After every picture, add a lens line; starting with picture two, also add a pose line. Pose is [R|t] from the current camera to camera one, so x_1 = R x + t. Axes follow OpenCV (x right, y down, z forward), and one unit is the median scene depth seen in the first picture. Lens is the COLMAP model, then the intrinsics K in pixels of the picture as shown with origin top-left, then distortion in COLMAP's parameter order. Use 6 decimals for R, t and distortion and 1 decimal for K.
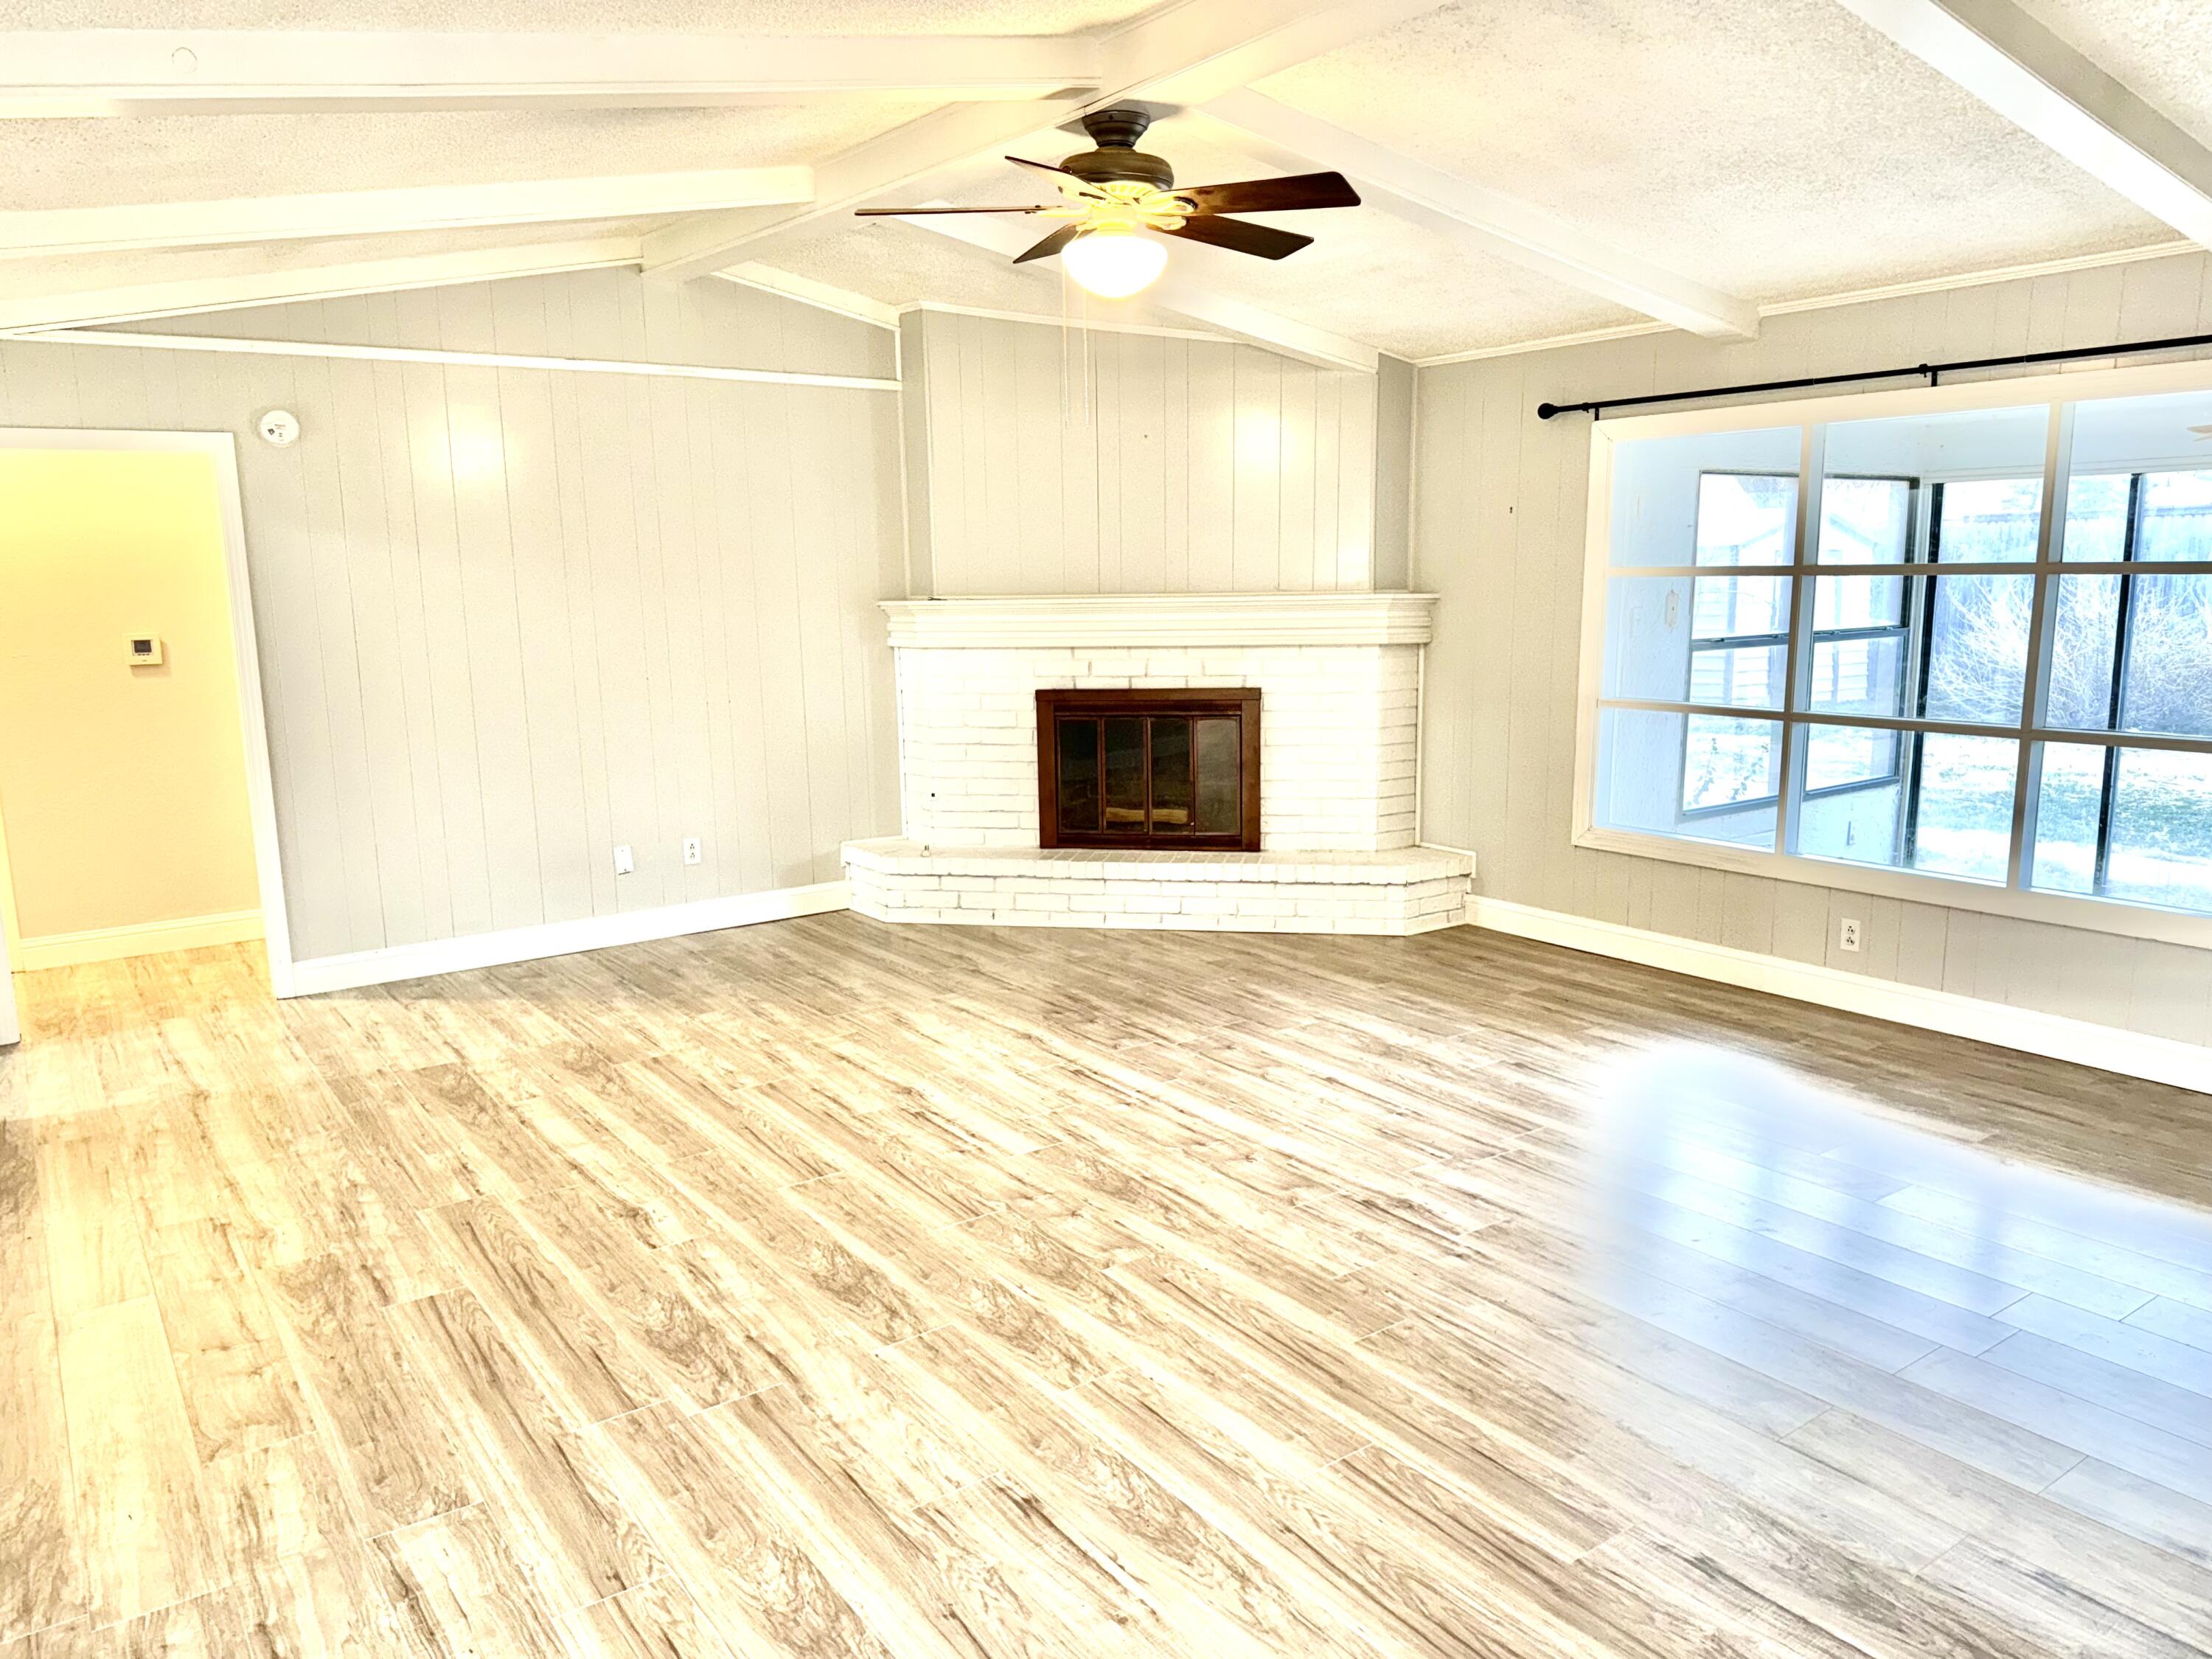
lens RADIAL K [[1546.1, 0, 1106.0], [0, 1546.1, 829.5], [0, 0, 1]] dist [0.168063, -0.295397]
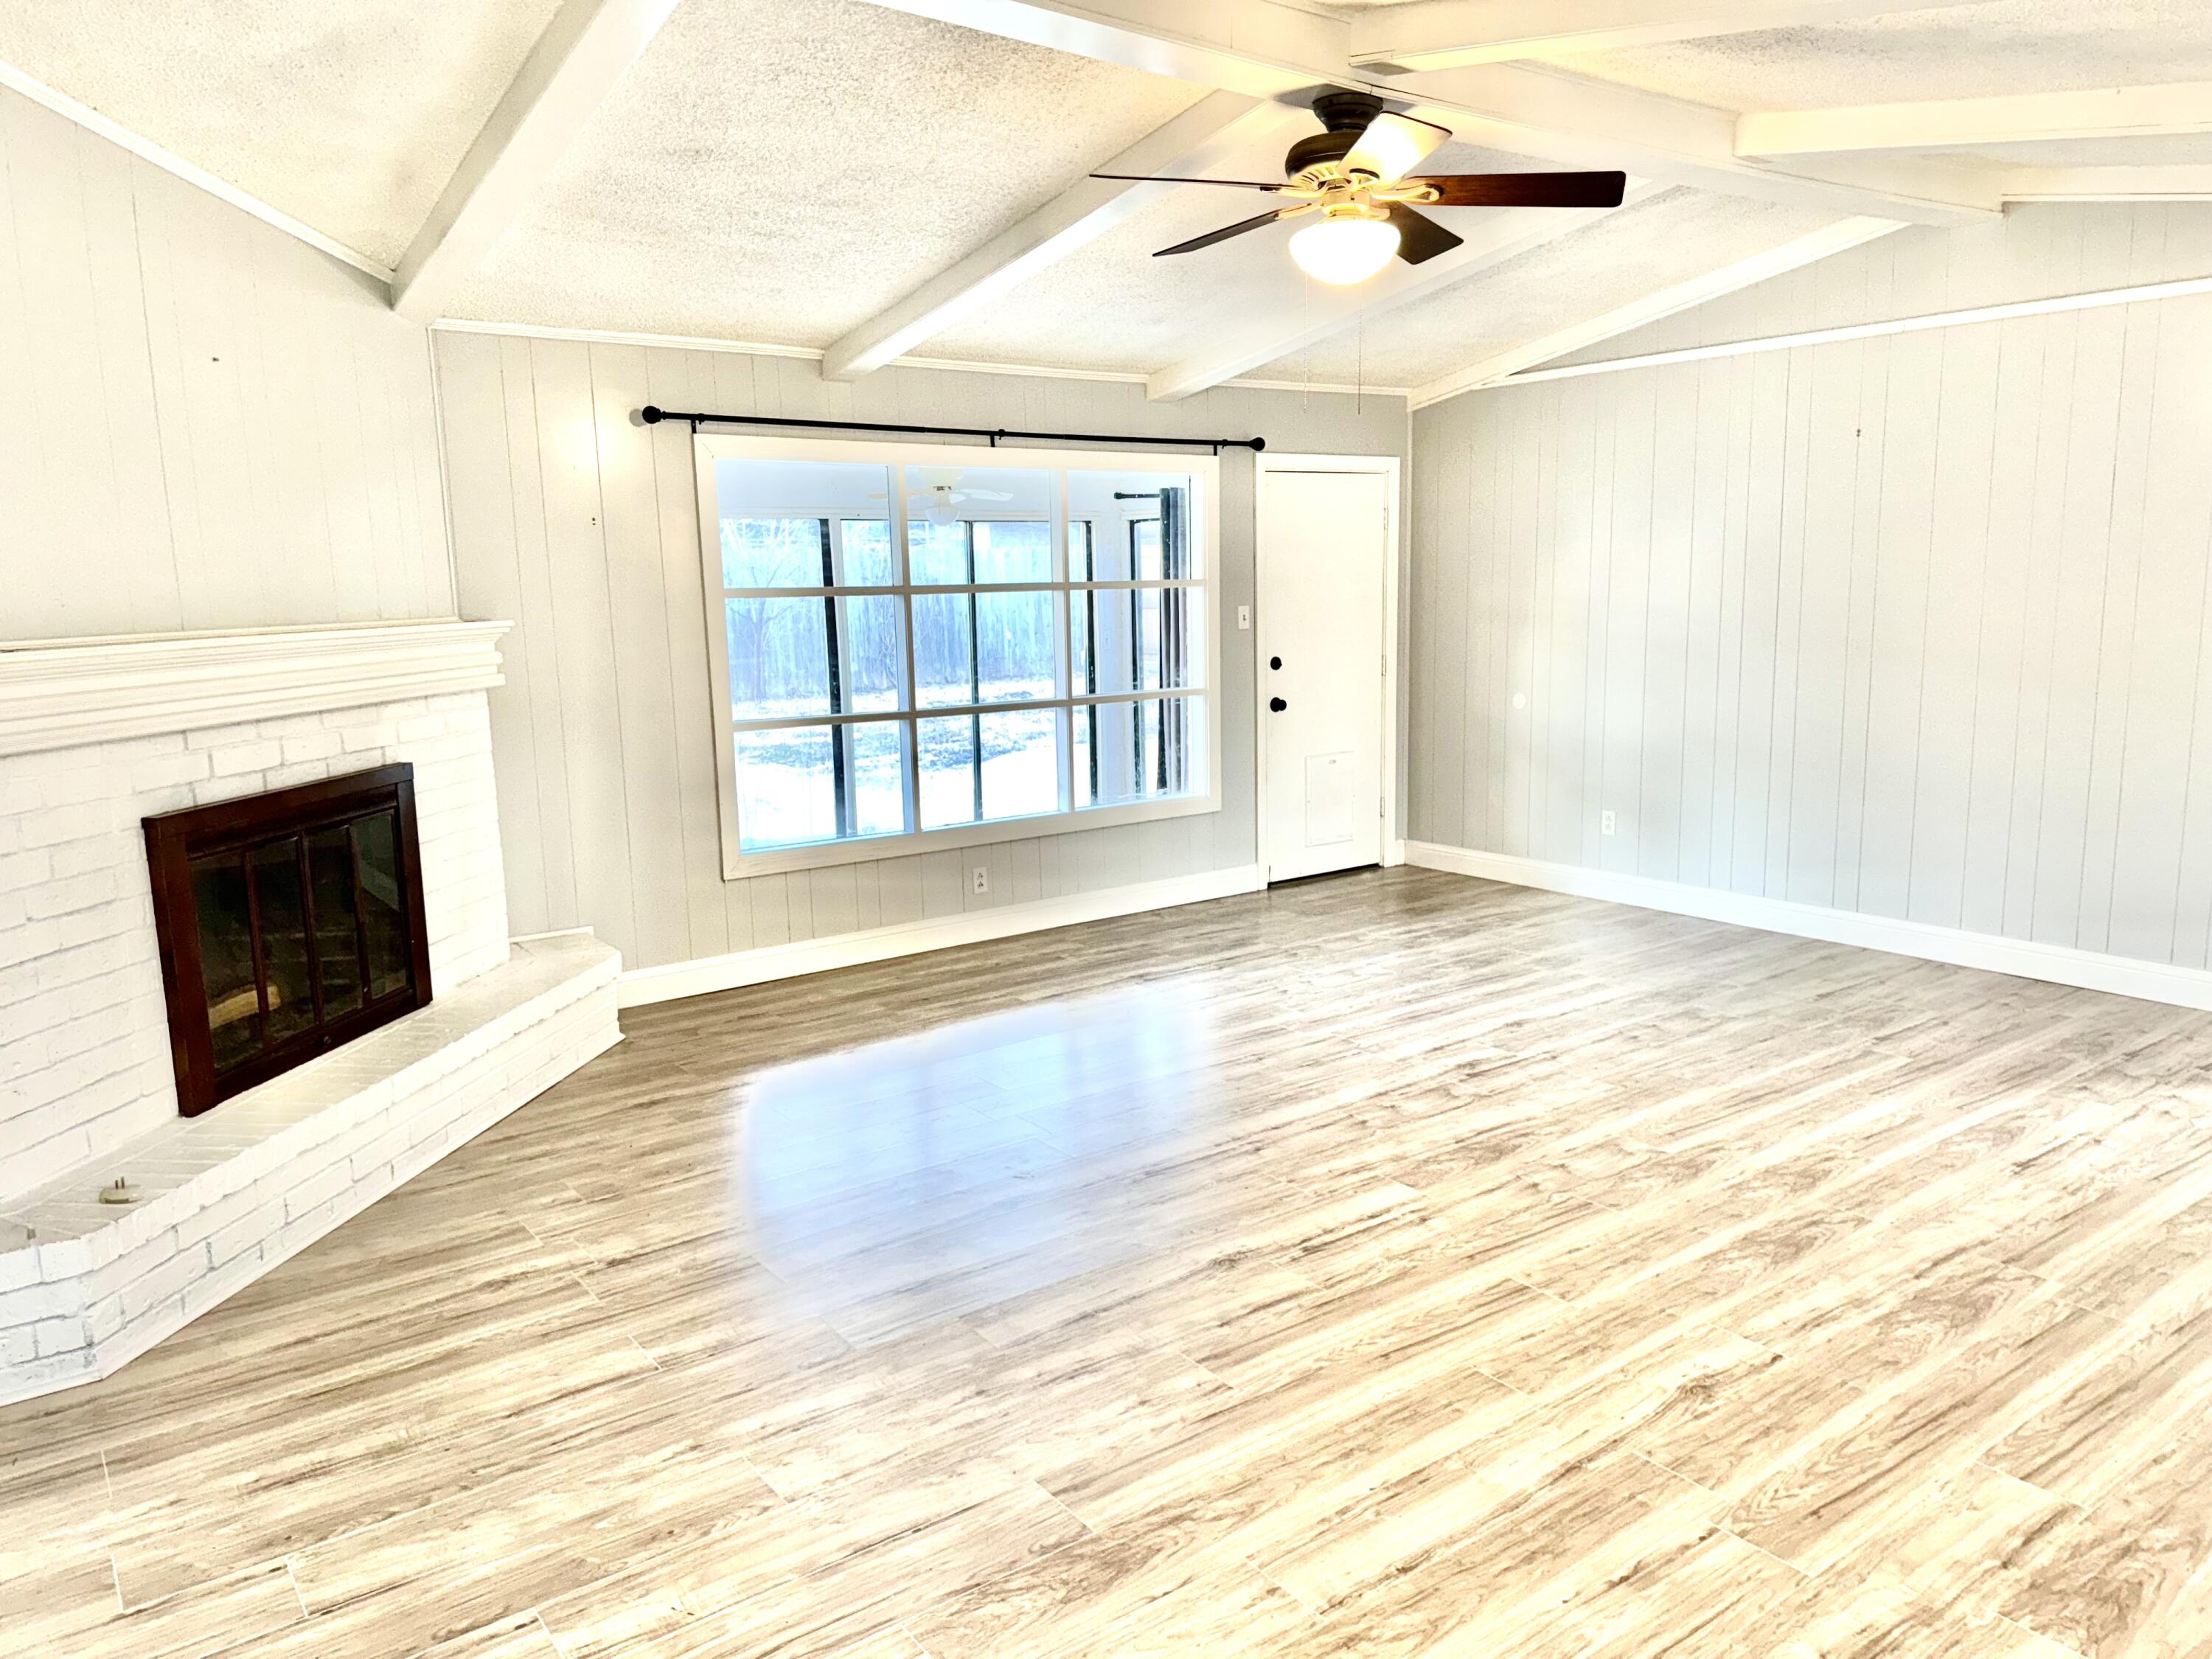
lens RADIAL K [[1533.5, 0, 1106.0], [0, 1533.5, 829.5], [0, 0, 1]] dist [0.066651, -0.071723]
pose [[-0.018032, -0.150561, 0.988436, -0.824716], [0.185120, 0.971002, 0.151282, -0.156312], [-0.982550, 0.185708, 0.010362, 1.006774]]
